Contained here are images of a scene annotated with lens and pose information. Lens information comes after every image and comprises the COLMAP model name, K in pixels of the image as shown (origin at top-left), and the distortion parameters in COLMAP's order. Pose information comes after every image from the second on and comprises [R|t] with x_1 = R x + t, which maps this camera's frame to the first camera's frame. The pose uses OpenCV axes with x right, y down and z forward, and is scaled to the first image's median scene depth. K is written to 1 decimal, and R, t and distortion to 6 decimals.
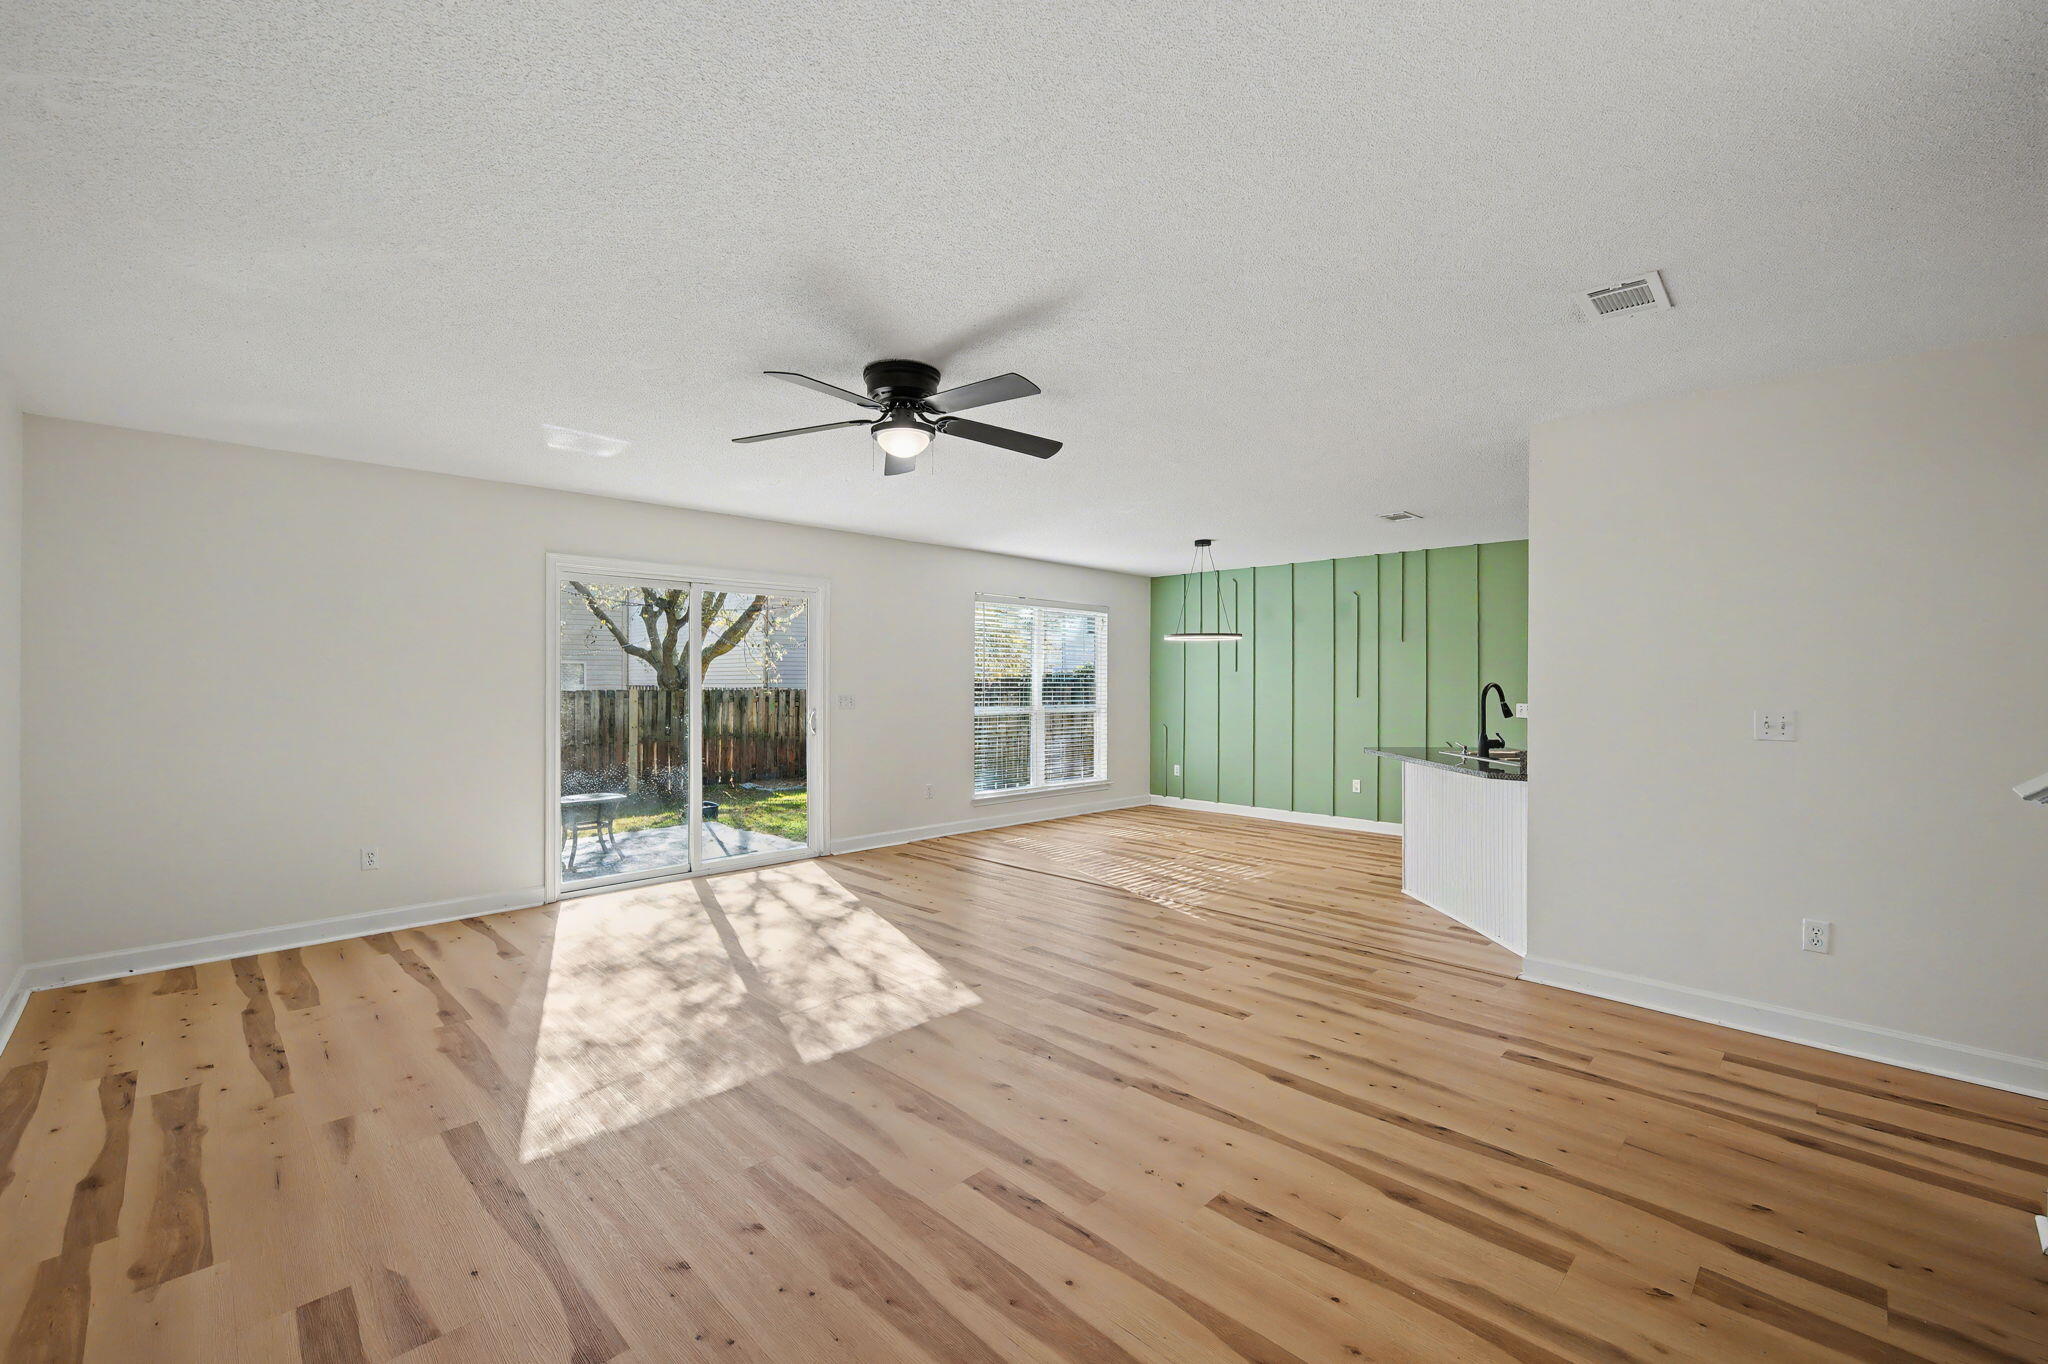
lens RADIAL K [[843.6, 0, 1028.4], [0, 843.6, 676.1], [0, 0, 1]] dist [-0.001756, -0.000286]
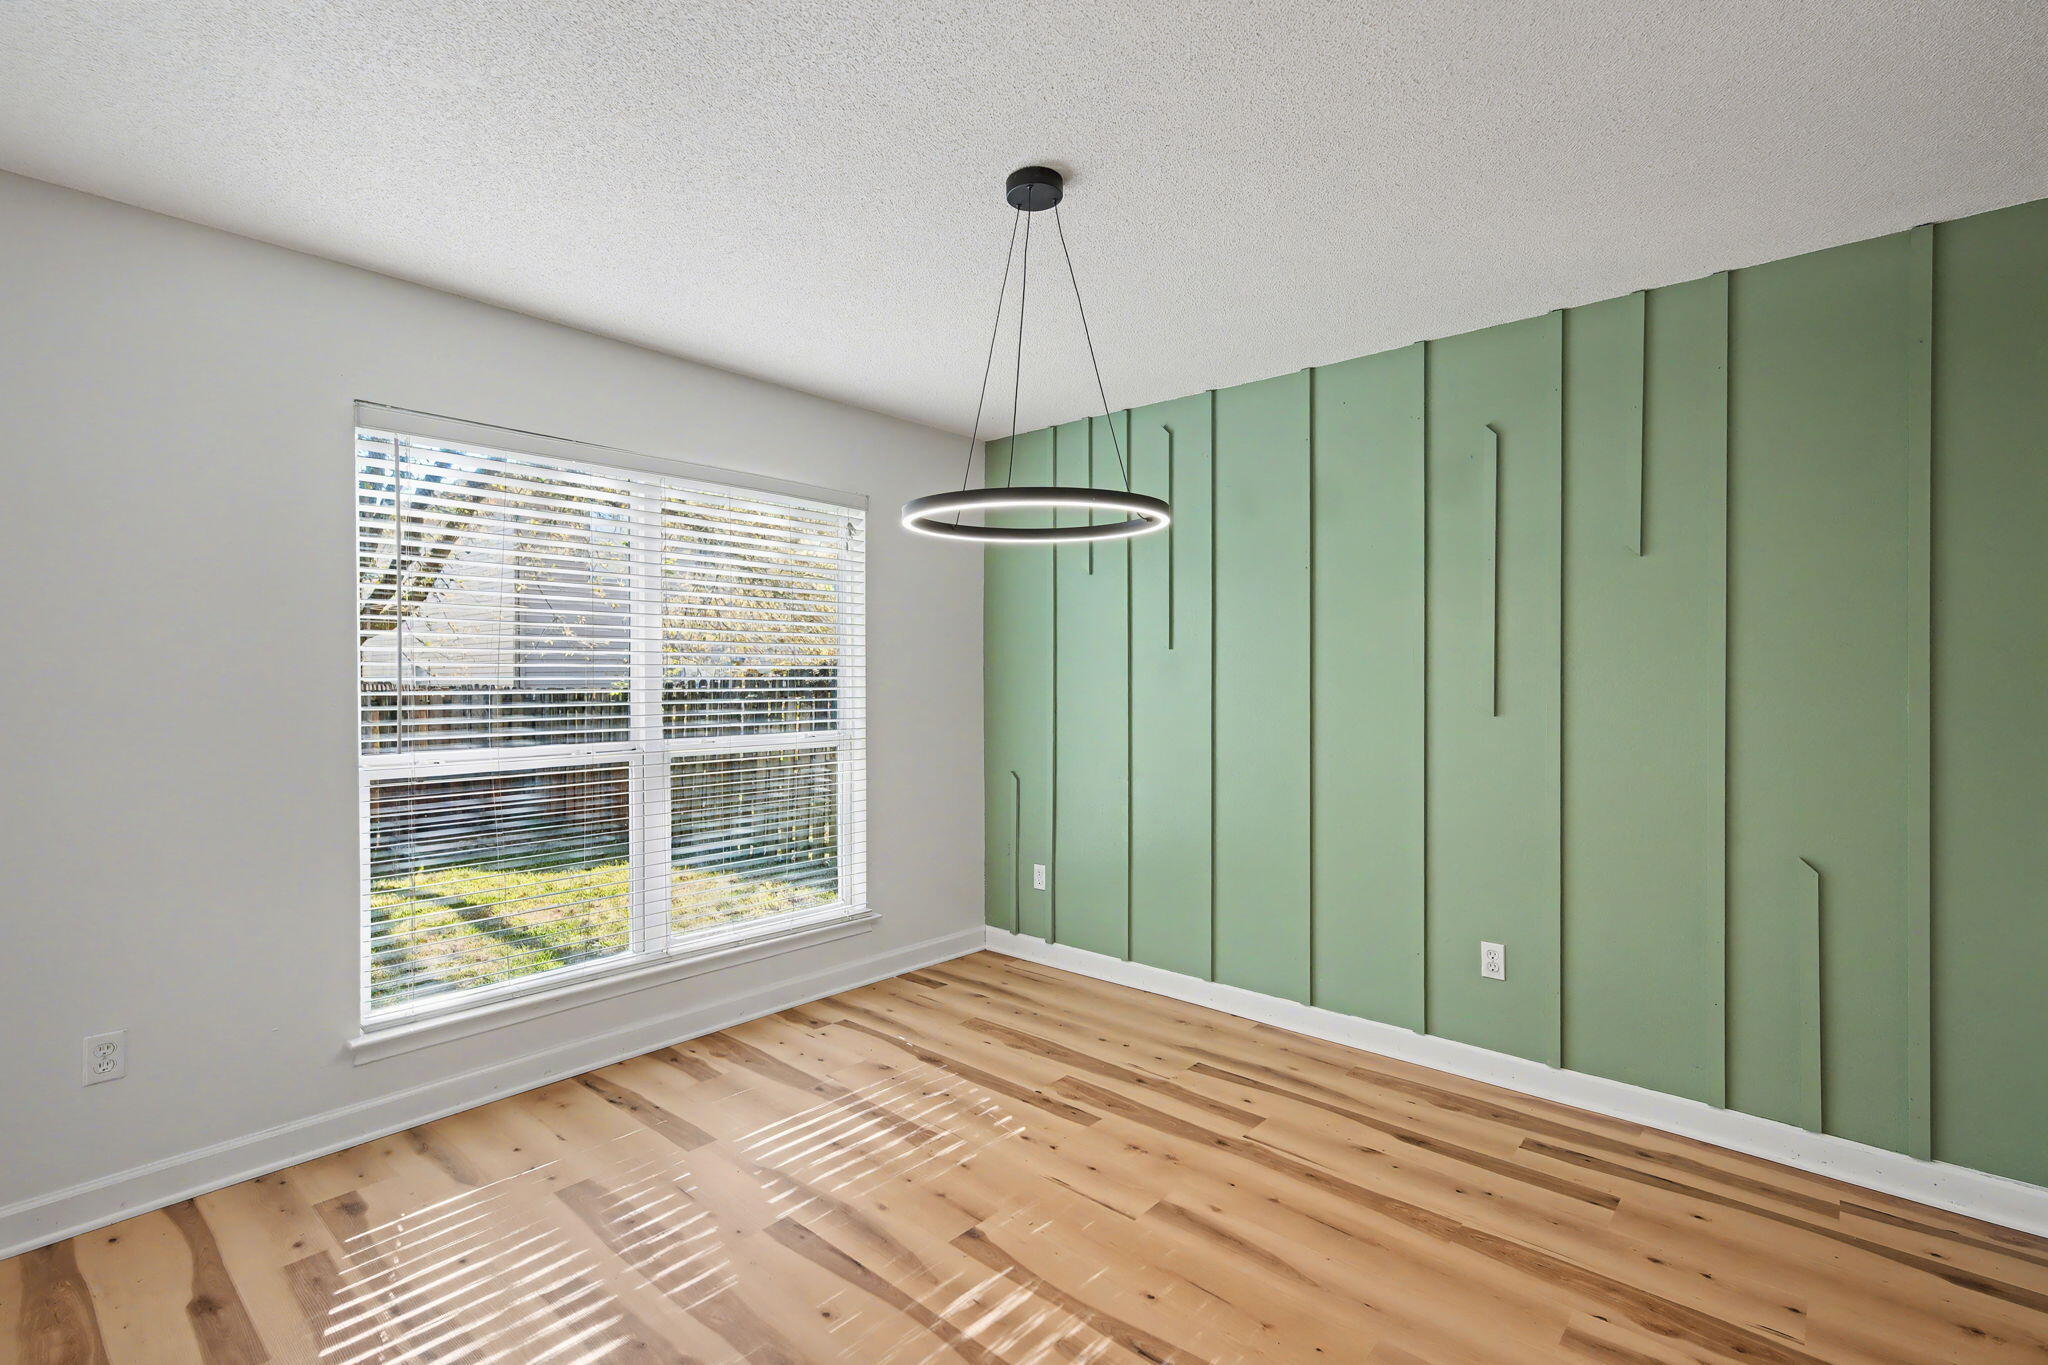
lens RADIAL K [[843.6, 0, 1028.4], [0, 843.6, 676.6], [0, 0, 1]] dist [-0.001756, -0.000286]
pose [[0.998632, -0.004629, 0.052083, 0.152235], [0.004223, 0.999960, 0.007888, 0.004029], [-0.052117, -0.007657, 0.998612, 0.579659]]
